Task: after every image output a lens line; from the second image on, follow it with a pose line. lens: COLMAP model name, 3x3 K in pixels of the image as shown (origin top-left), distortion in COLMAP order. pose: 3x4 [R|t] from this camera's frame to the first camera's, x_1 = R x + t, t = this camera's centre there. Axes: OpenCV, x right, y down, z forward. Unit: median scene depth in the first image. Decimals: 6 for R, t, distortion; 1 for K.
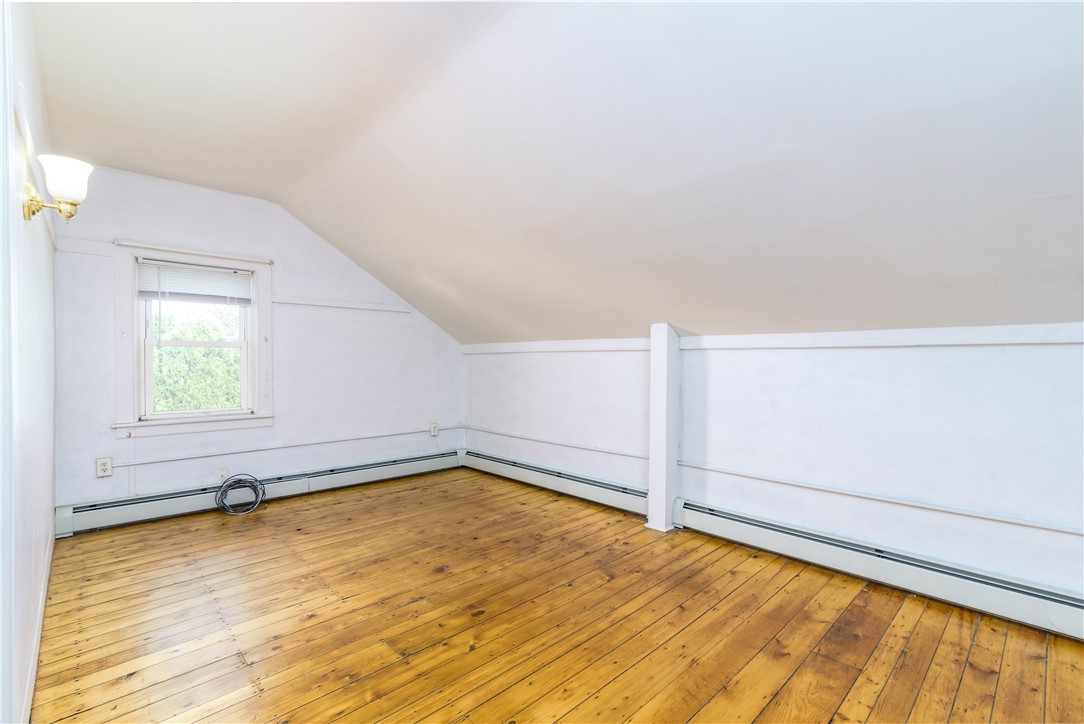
lens RADIAL K [[483.6, 0, 543.1], [0, 483.6, 363.3], [0, 0, 1]] dist [0.018068, -0.000180]
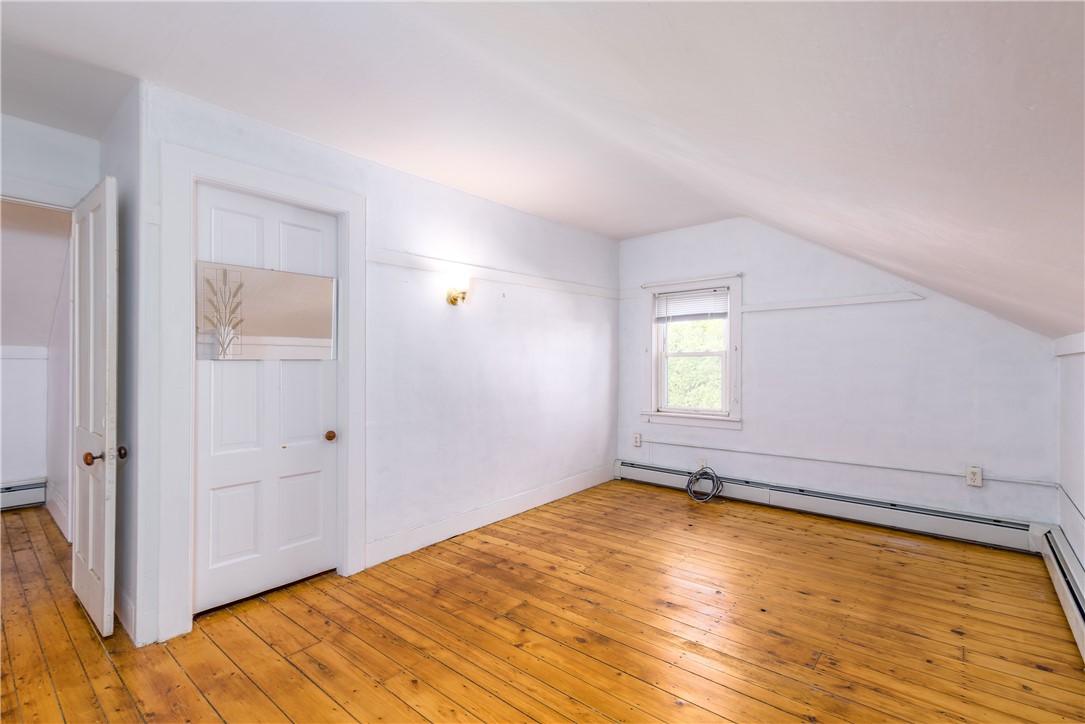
lens RADIAL K [[490.4, 0, 546.0], [0, 490.4, 364.8], [0, 0, 1]] dist [0.019097, -0.000707]
pose [[0.113185, -0.003022, -0.993569, 0.558763], [-0.001457, 0.999994, -0.003207, -0.010816], [0.993573, 0.001810, 0.113180, 0.567750]]
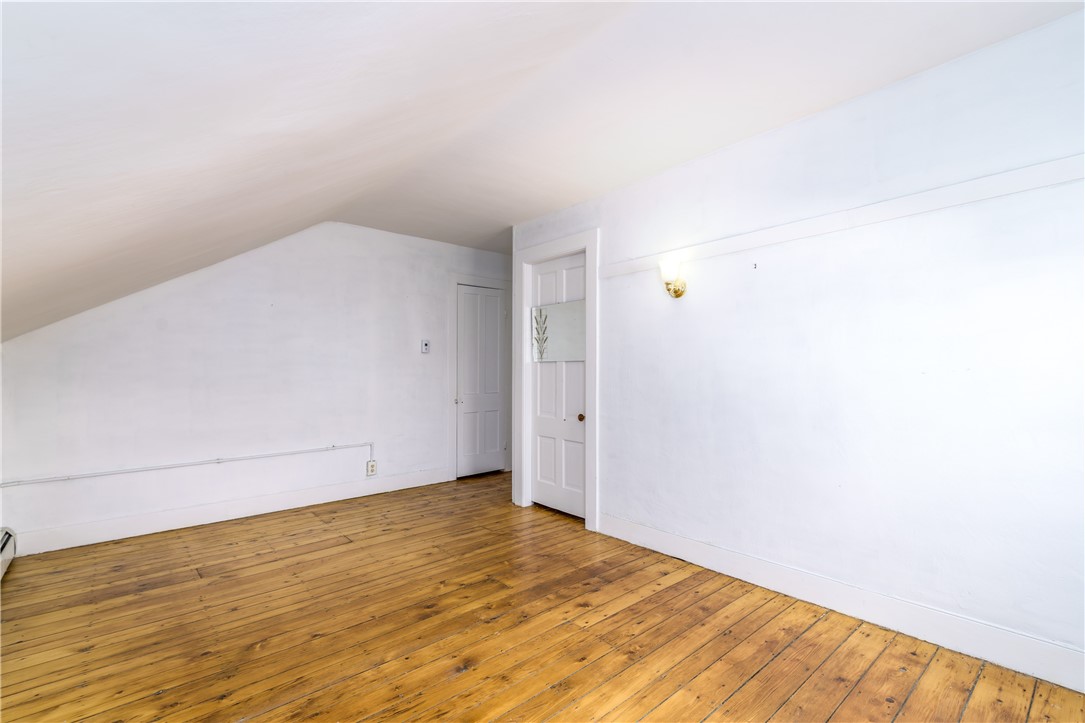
lens RADIAL K [[490.4, 0, 546.0], [0, 490.4, 364.3], [0, 0, 1]] dist [0.019097, -0.000707]
pose [[-0.999357, -0.001123, 0.035845, -0.292357], [-0.001047, 0.999997, 0.002144, -0.015622], [-0.035847, 0.002105, -0.999355, 1.431190]]
